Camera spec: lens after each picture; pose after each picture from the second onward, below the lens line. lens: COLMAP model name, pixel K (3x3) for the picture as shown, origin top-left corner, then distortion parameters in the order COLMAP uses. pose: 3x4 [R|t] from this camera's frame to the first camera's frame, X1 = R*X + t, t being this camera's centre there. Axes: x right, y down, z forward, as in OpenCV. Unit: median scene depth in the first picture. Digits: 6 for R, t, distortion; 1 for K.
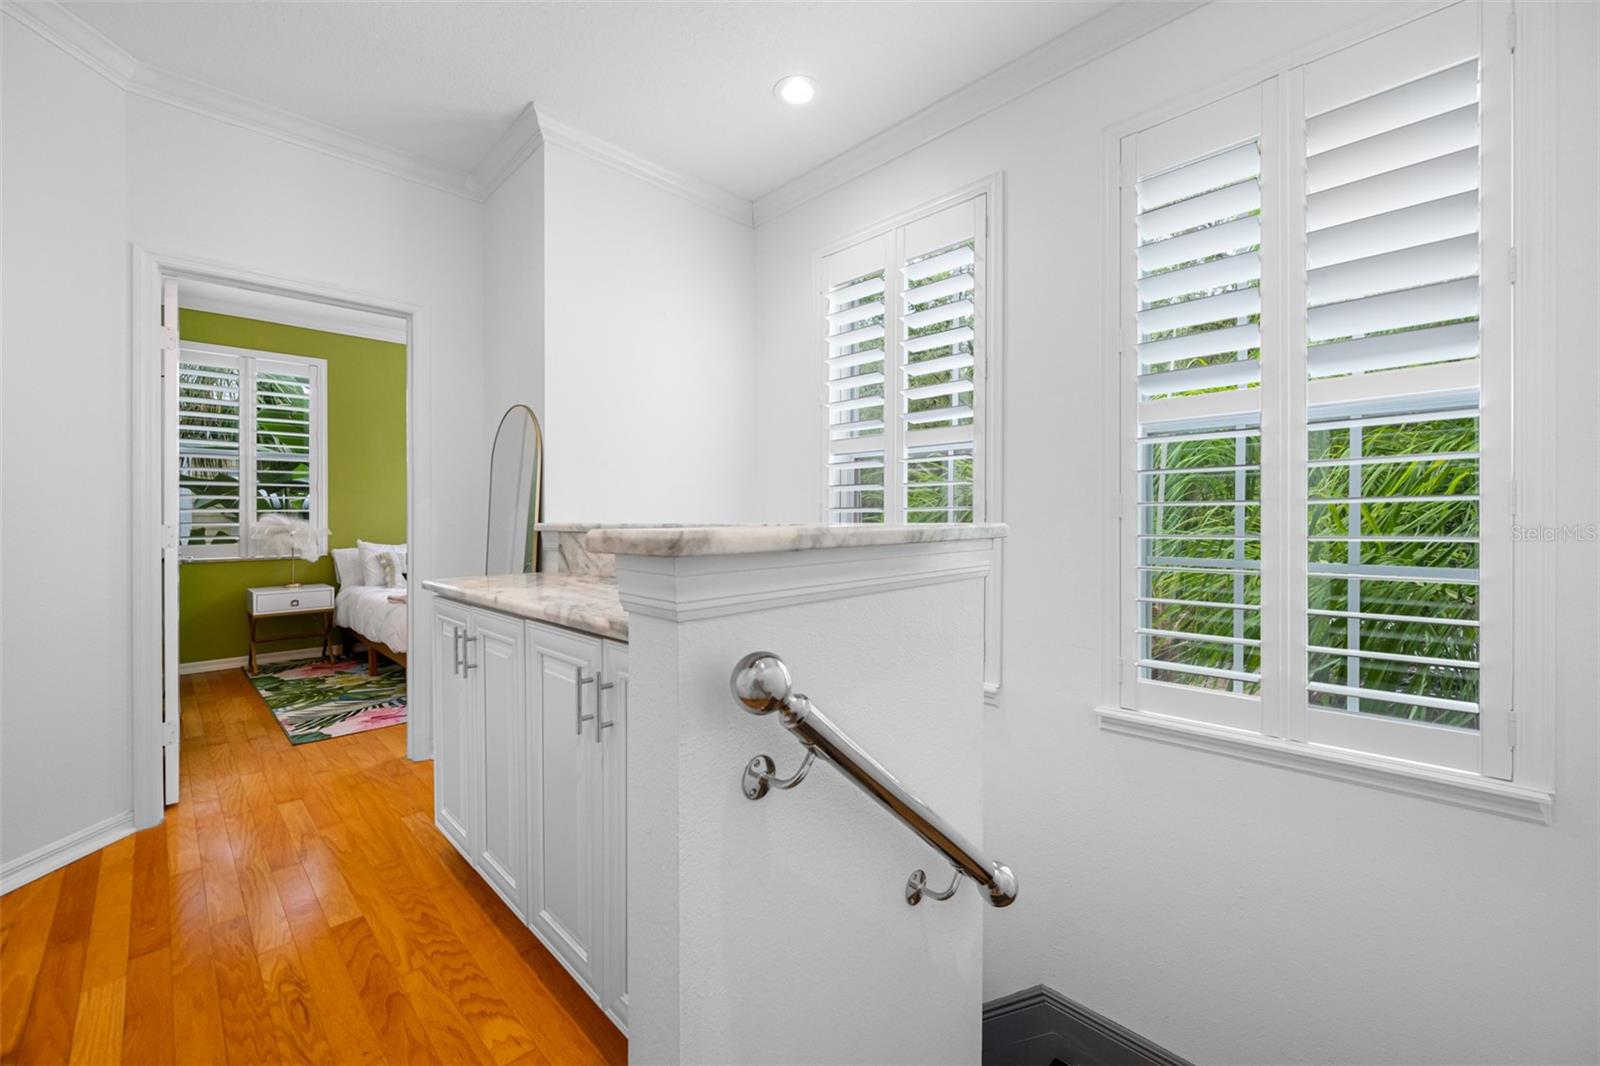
lens RADIAL K [[640.0, 0, 807.1], [0, 640.0, 505.0], [0, 0, 1]] dist [-0.001665, 0.000723]
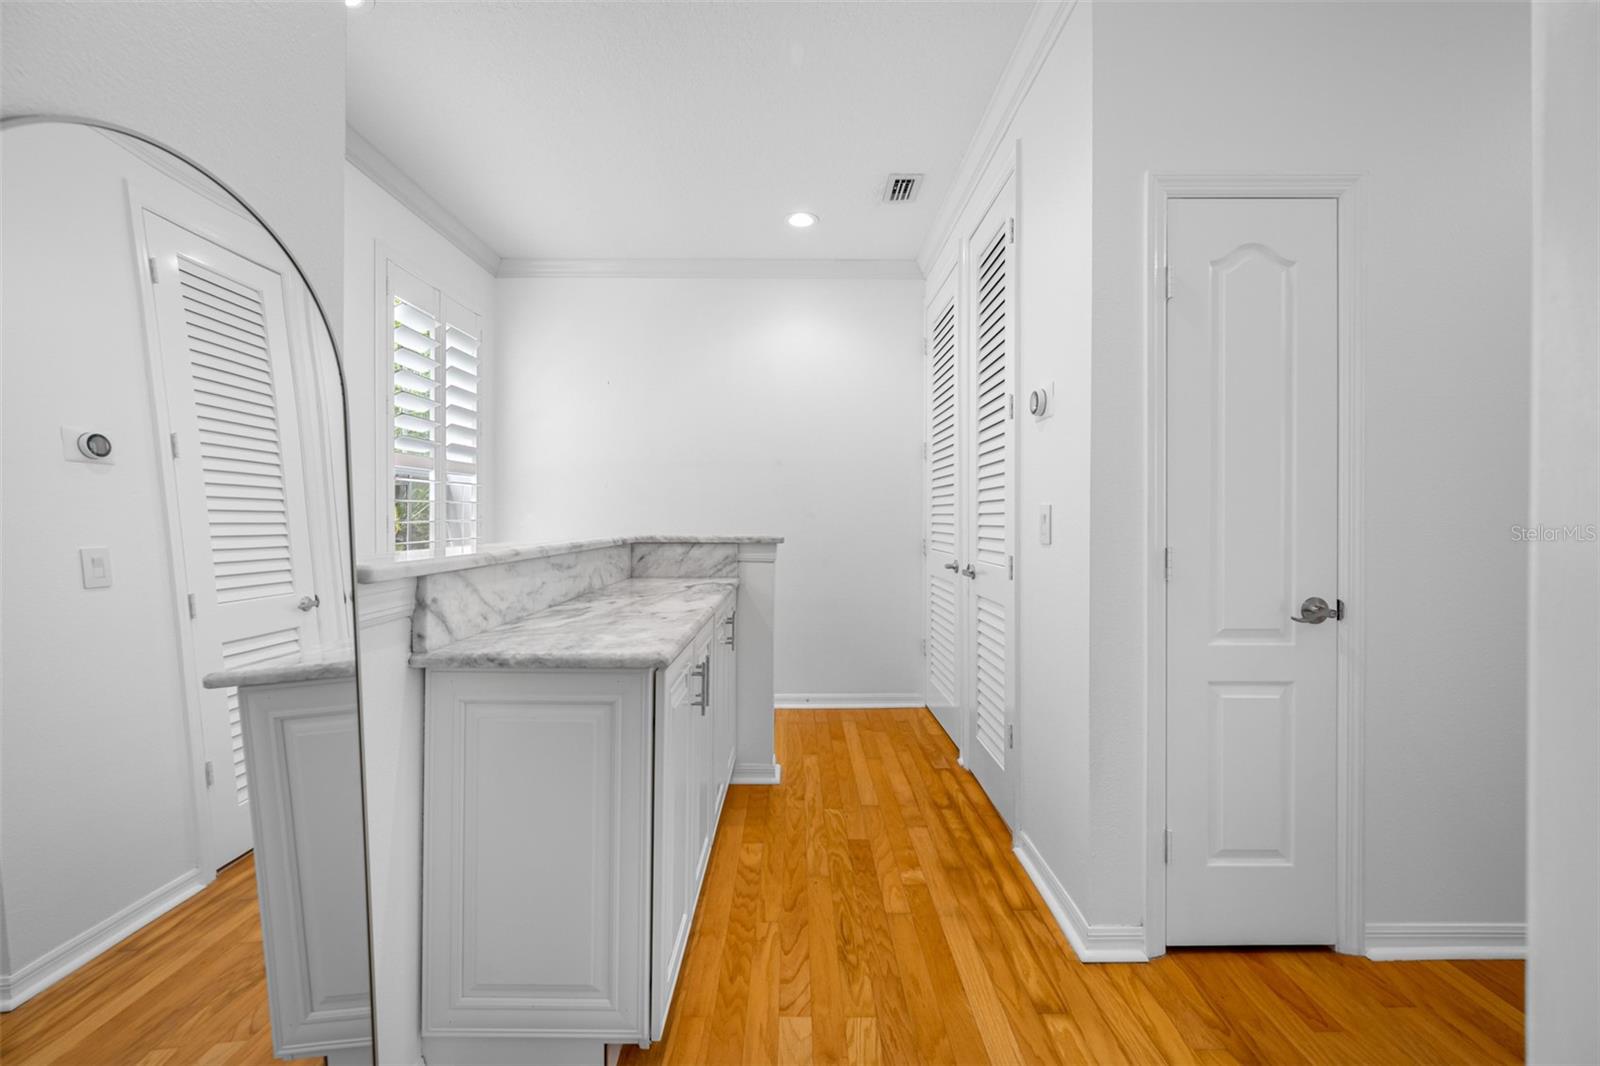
lens RADIAL K [[640.0, 0, 796.8], [0, 640.0, 522.7], [0, 0, 1]] dist [-0.001665, 0.000723]
pose [[-0.698442, 0.003336, 0.715659, -1.533637], [0.006510, 0.999977, 0.001692, -0.000400], [-0.715637, 0.005840, -0.698448, 1.829455]]
